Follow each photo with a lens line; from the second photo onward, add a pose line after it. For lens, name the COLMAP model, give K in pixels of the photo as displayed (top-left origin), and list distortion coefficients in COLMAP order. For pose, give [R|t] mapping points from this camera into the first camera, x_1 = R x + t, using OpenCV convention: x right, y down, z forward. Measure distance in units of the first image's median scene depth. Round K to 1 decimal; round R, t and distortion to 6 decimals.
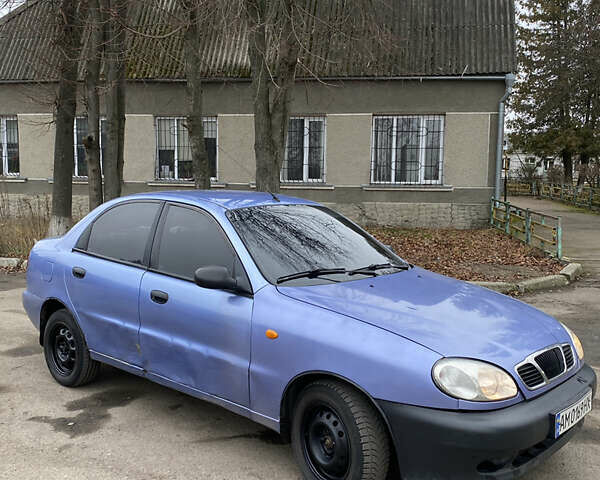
lens RADIAL K [[776.4, 0, 275.0], [0, 776.4, 238.6], [0, 0, 1]] dist [0.192937, -0.654338]
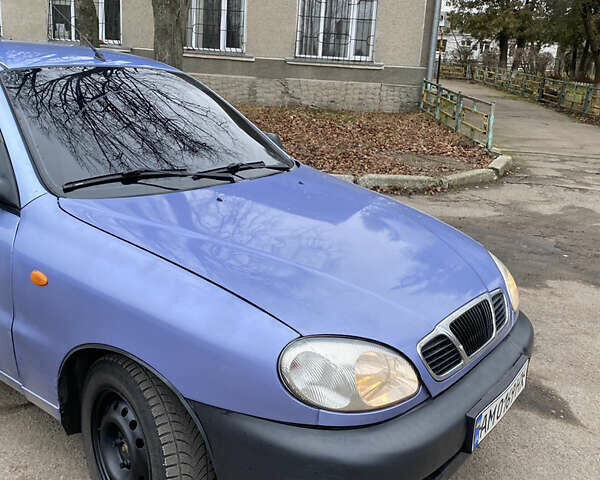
lens RADIAL K [[789.3, 0, 284.6], [0, 789.3, 261.5], [0, 0, 1]] dist [0.189099, -0.675192]
pose [[0.994229, 0.020320, 0.105333, 0.031094], [-0.038943, 0.983279, 0.177891, -0.002272], [-0.099957, -0.180966, 0.978397, 0.095503]]
